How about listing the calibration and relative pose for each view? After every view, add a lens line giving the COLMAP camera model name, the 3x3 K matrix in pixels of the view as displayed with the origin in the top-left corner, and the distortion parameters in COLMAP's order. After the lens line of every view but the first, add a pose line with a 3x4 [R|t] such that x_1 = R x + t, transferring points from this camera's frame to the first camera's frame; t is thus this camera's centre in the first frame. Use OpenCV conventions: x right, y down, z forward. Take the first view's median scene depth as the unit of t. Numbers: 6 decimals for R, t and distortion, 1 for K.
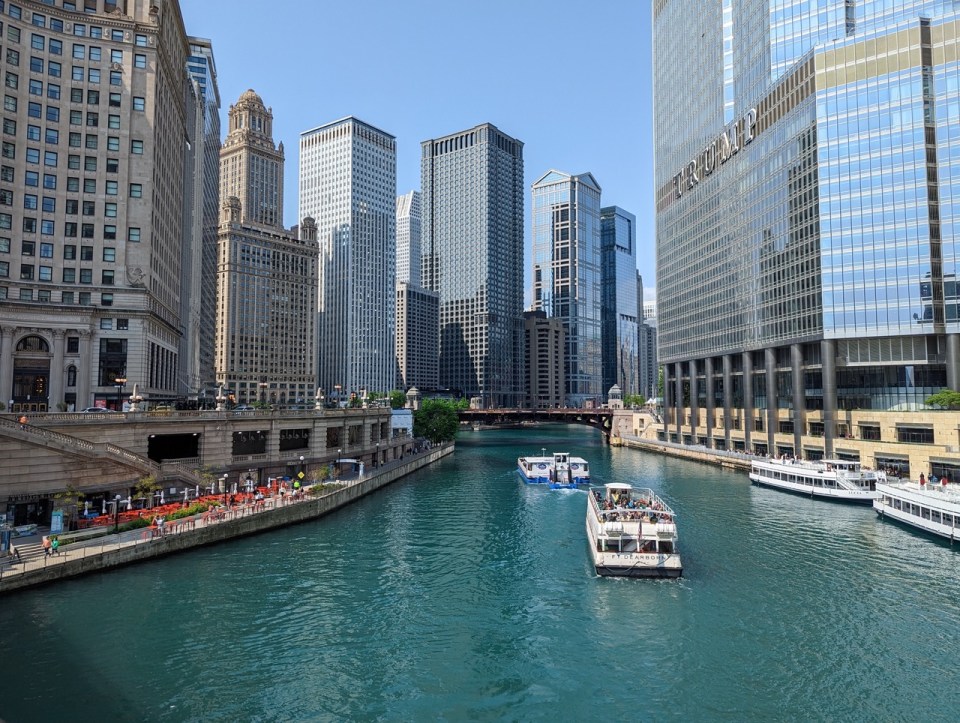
lens RADIAL K [[674.7, 0, 482.7], [0, 674.7, 359.5], [0, 0, 1]] dist [0.069048, -0.062007]
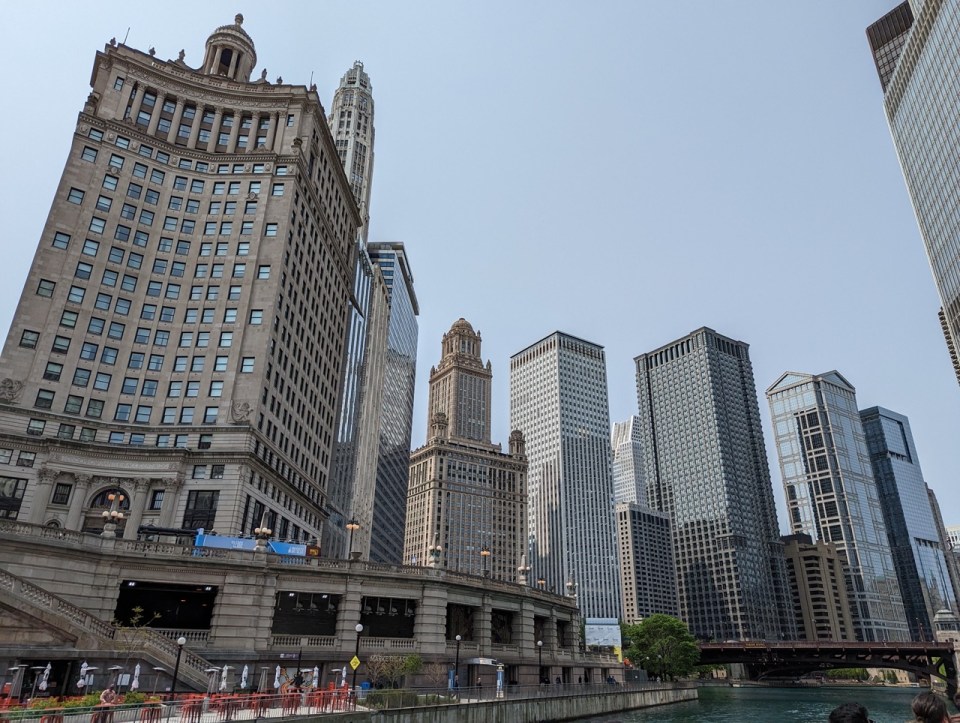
lens RADIAL K [[674.7, 0, 484.2], [0, 674.7, 358.3], [0, 0, 1]] dist [0.069048, -0.062007]
pose [[0.943793, -0.124218, -0.306308, 0.004270], [0.007282, 0.934287, -0.356447, 0.034107], [0.330457, 0.334182, 0.882678, 0.119453]]
